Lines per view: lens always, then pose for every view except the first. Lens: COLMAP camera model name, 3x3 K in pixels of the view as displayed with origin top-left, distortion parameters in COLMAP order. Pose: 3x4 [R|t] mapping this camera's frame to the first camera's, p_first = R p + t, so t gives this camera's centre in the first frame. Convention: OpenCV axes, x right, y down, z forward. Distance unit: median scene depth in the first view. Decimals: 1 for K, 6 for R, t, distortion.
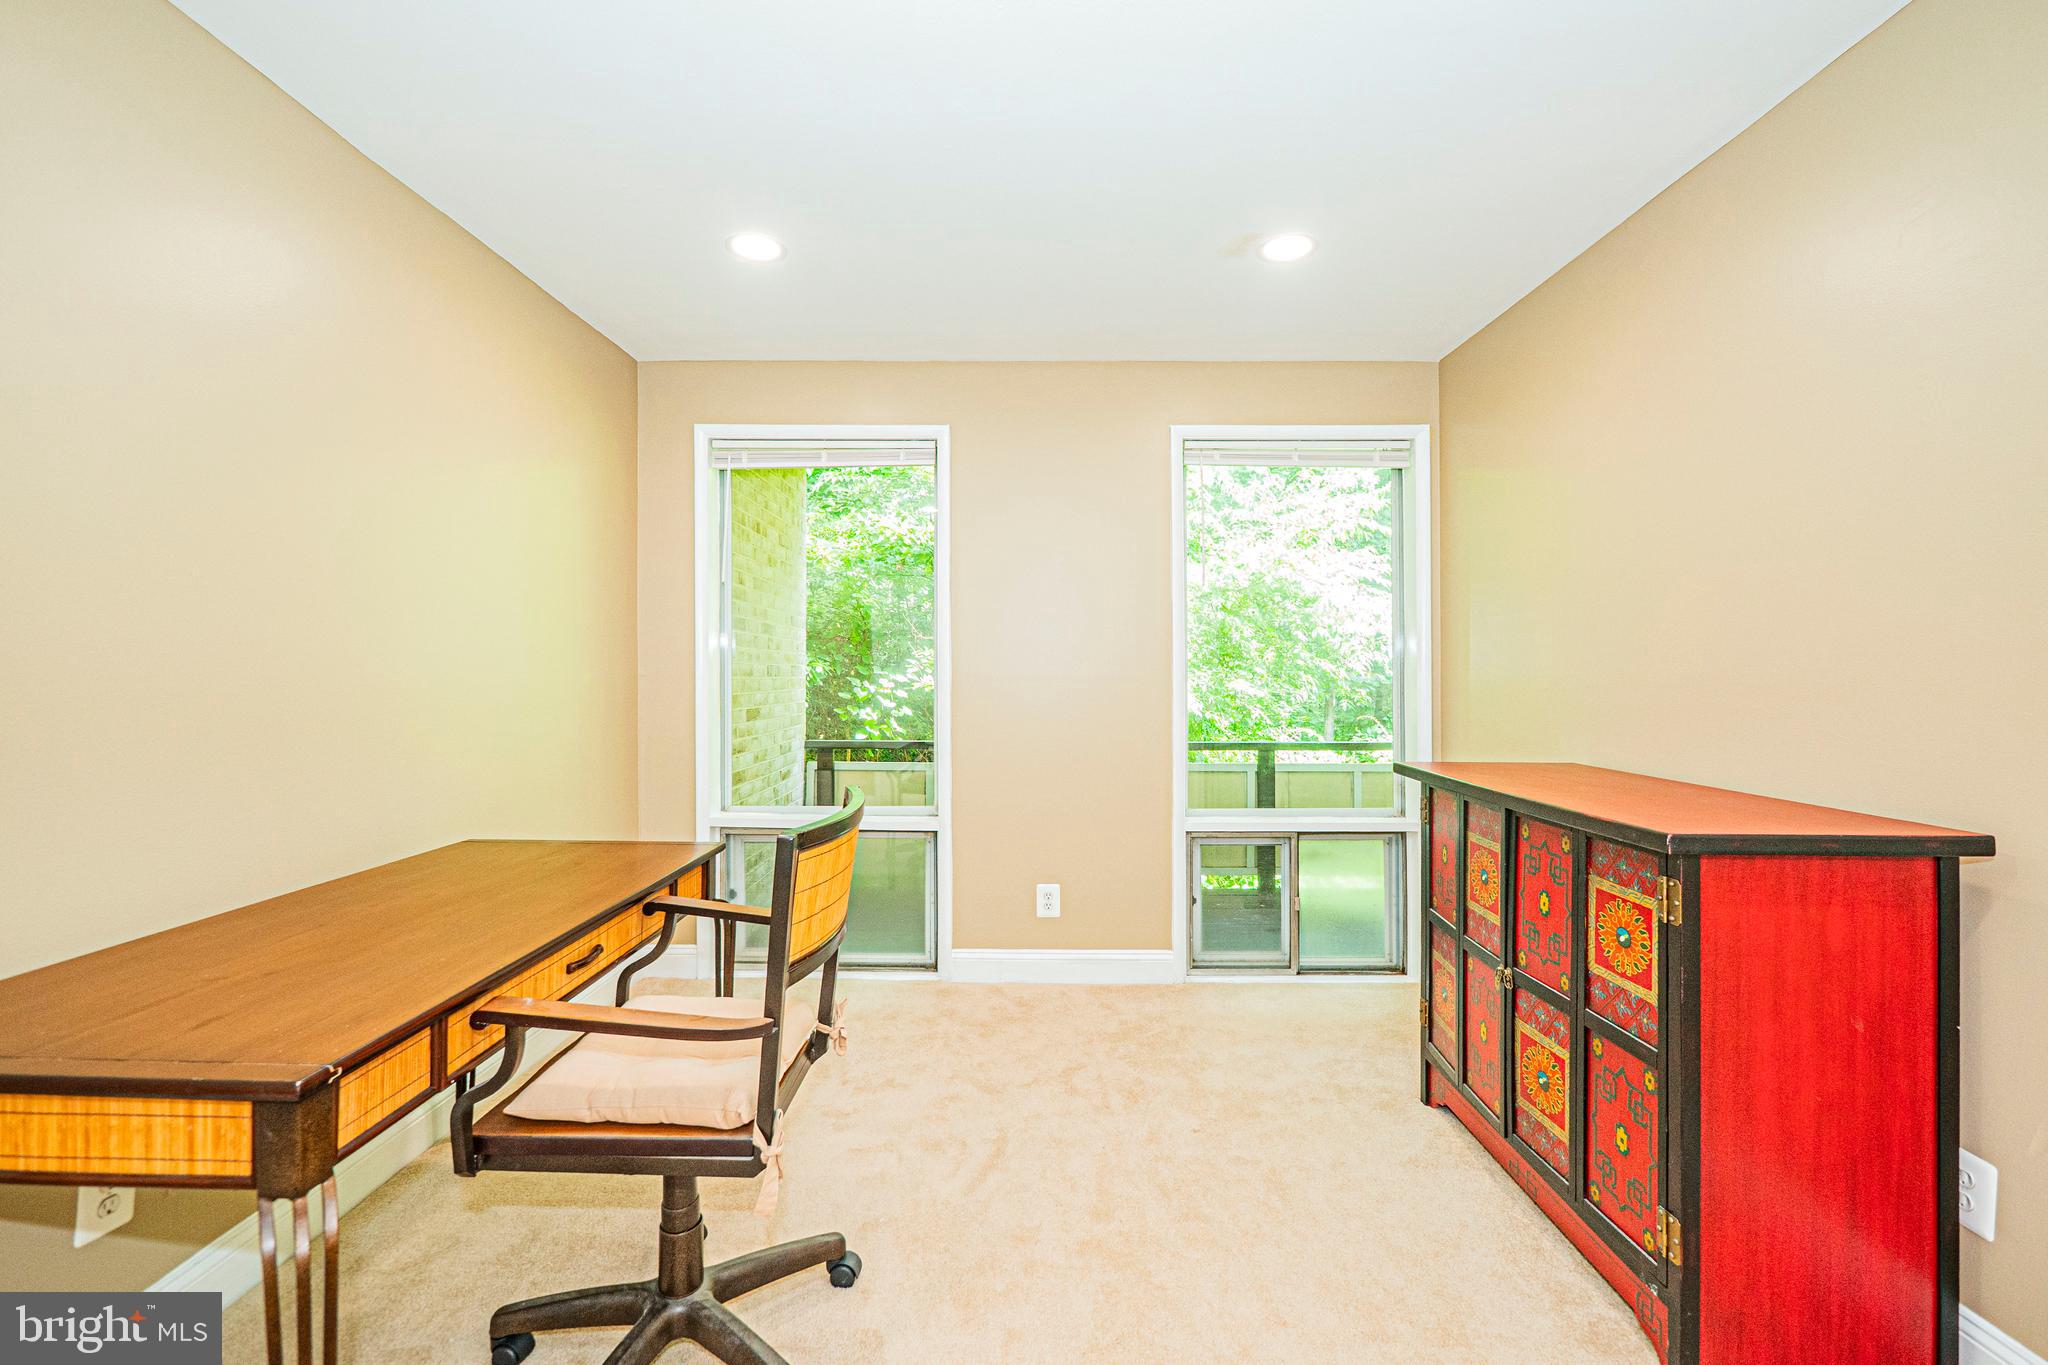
lens RADIAL K [[860.5, 0, 1017.3], [0, 860.5, 676.6], [0, 0, 1]] dist [-0.007211, 0.001500]
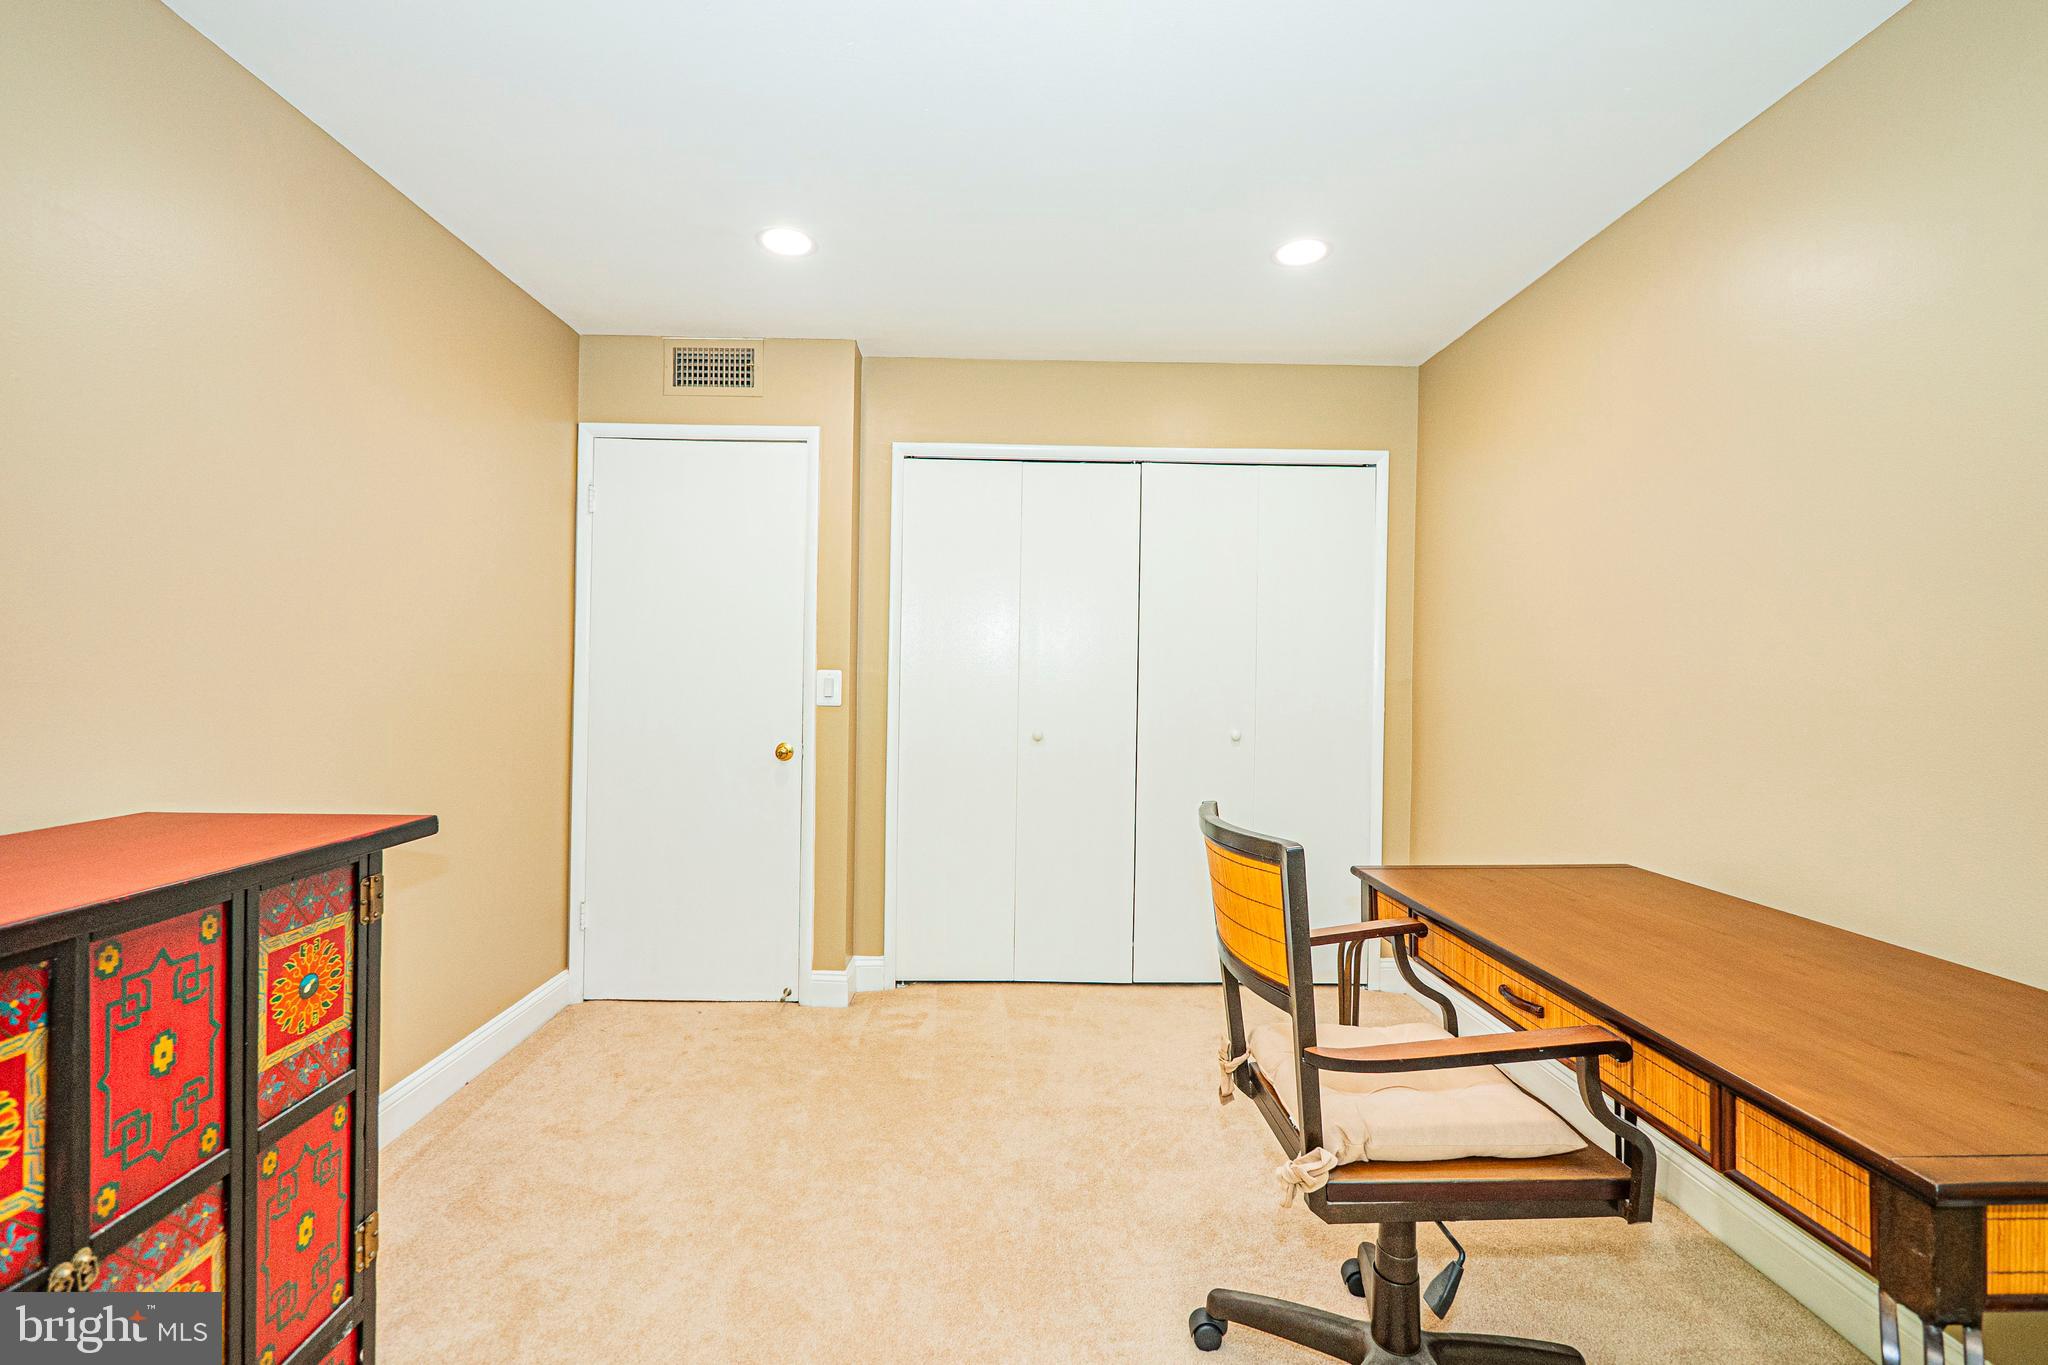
lens RADIAL K [[860.5, 0, 1019.8], [0, 860.5, 672.5], [0, 0, 1]] dist [-0.007211, 0.001500]
pose [[-0.998727, -0.009508, -0.049535, 0.061492], [-0.009389, 0.999952, -0.002637, -0.003260], [0.049558, -0.002169, -0.998769, 1.816062]]
